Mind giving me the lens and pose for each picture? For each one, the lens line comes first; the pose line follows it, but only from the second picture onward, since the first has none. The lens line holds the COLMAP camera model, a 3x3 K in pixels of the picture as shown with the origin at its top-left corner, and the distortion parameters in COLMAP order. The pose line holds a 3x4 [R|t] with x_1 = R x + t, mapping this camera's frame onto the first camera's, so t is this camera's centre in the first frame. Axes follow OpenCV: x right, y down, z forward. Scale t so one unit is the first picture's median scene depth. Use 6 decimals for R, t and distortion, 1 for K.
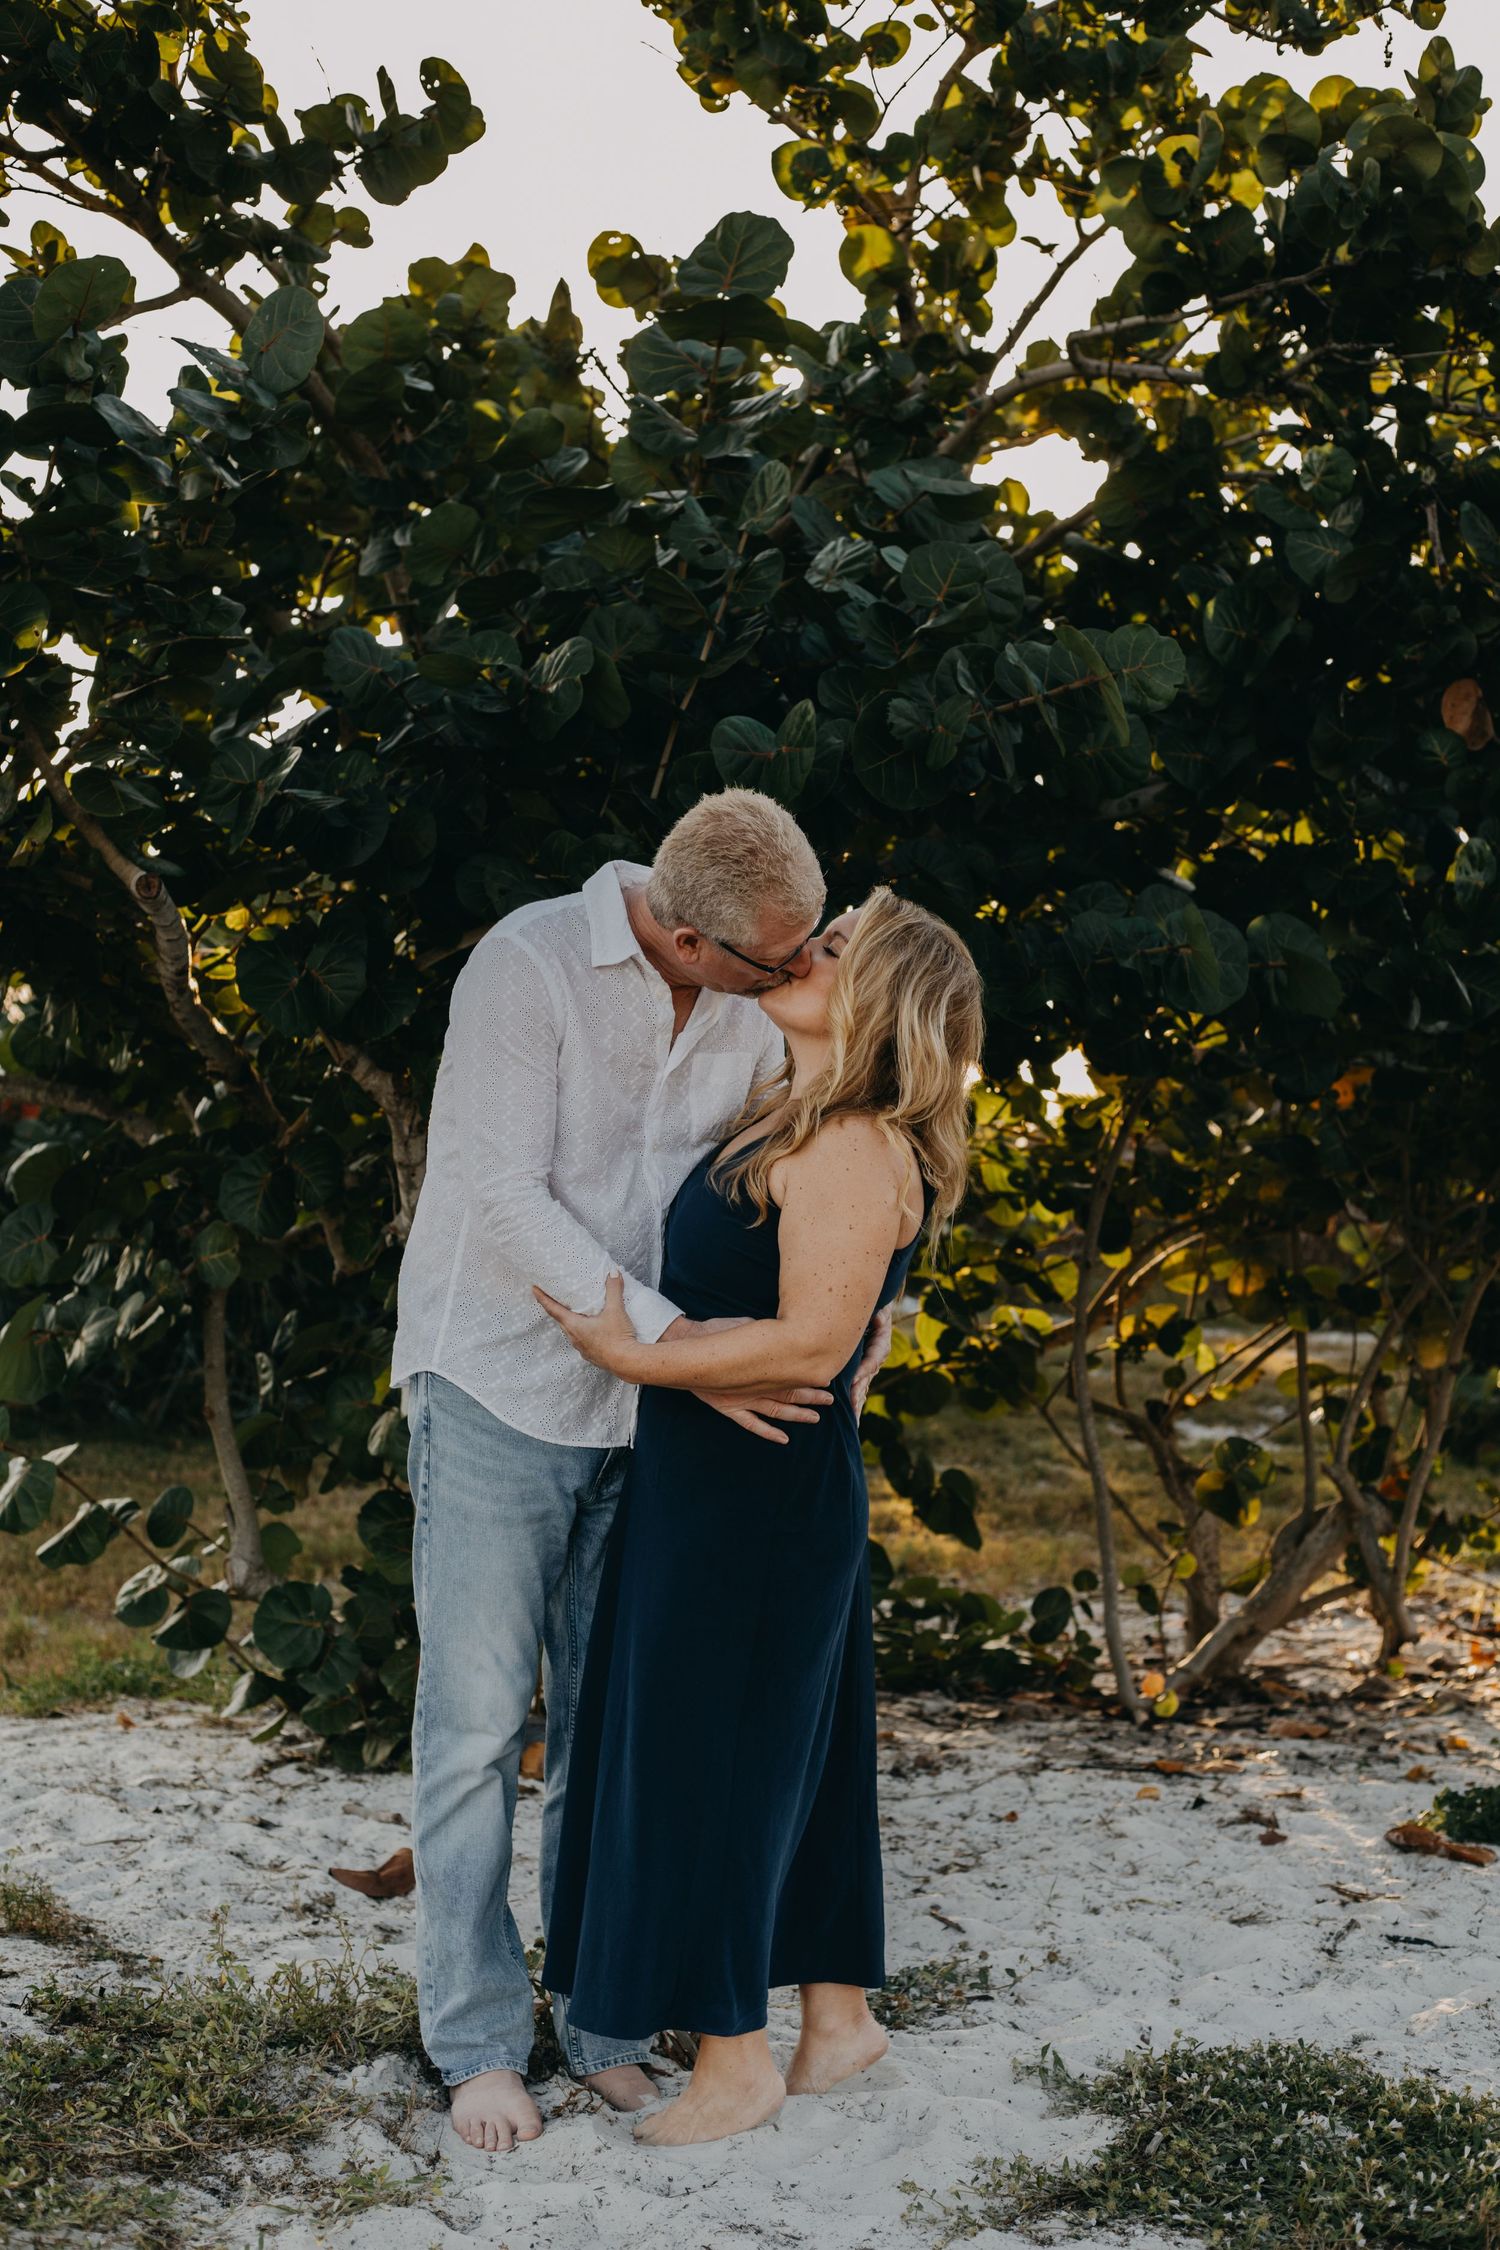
lens RADIAL K [[3144.2, 0, 744.4], [0, 3144.2, 1126.0], [0, 0, 1]] dist [-0.116283, 0.000000]
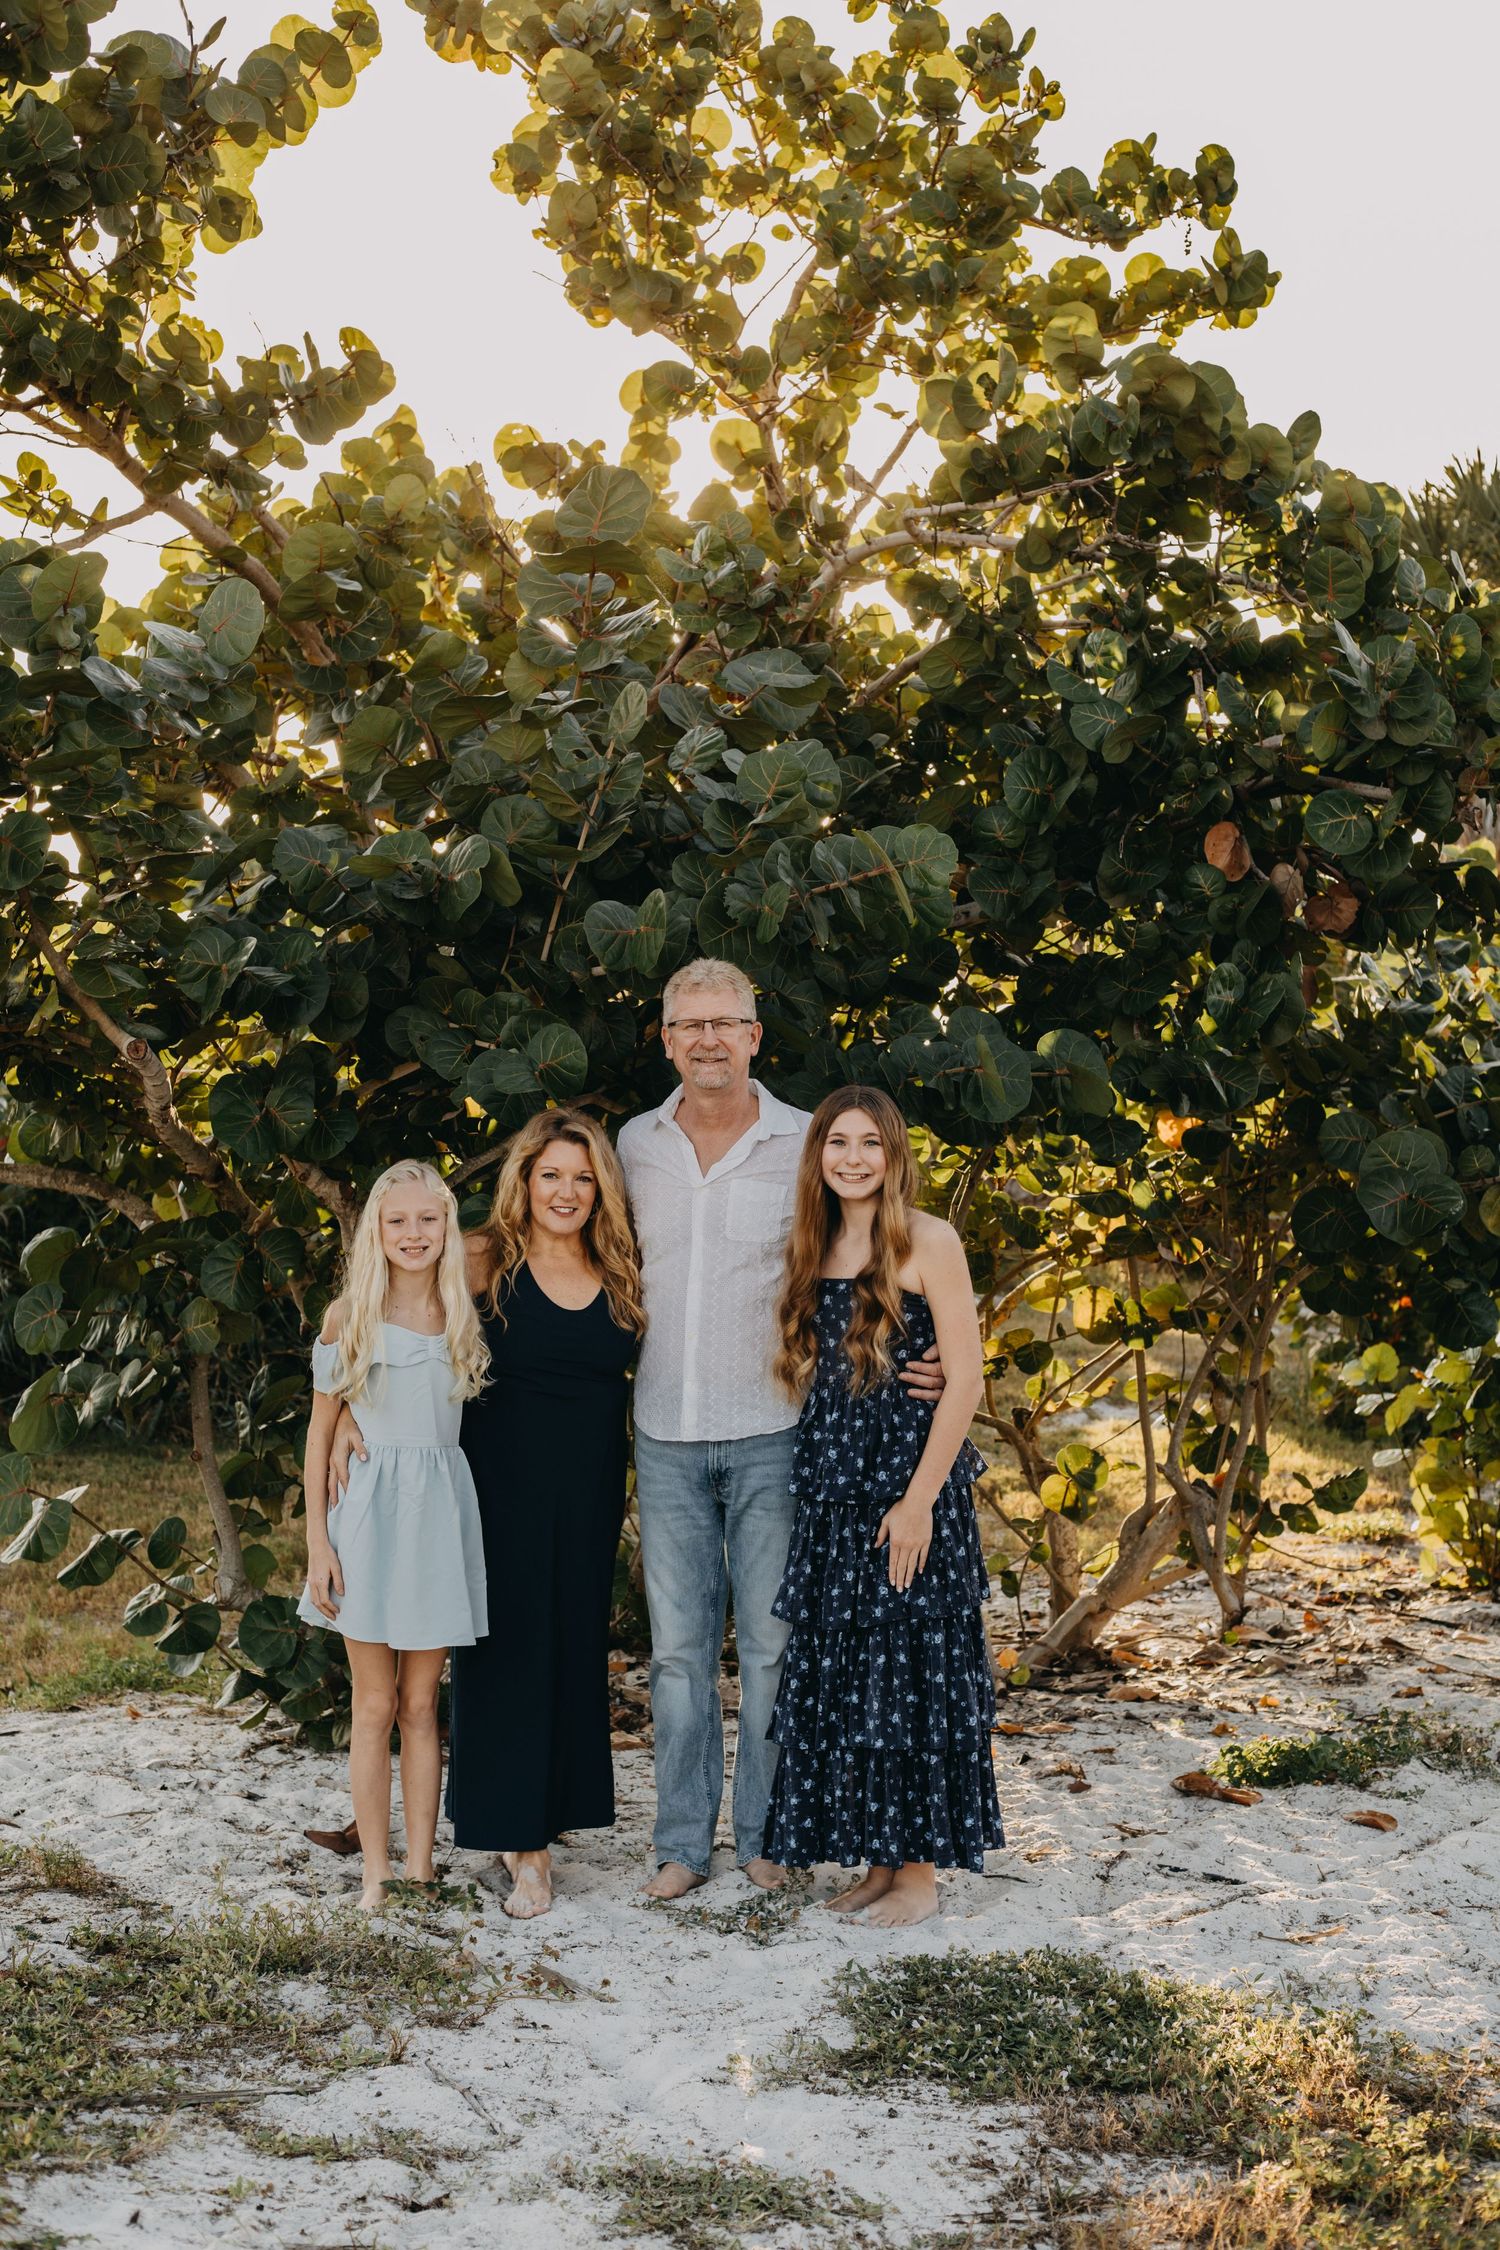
lens RADIAL K [[3144.2, 0, 757.9], [0, 3144.2, 1123.9], [0, 0, 1]] dist [-0.116283, 0.000000]
pose [[0.999626, -0.025289, 0.010388, 0.034593], [0.025161, 0.999608, 0.012271, -0.044846], [-0.010695, -0.012005, 0.999871, -0.199648]]
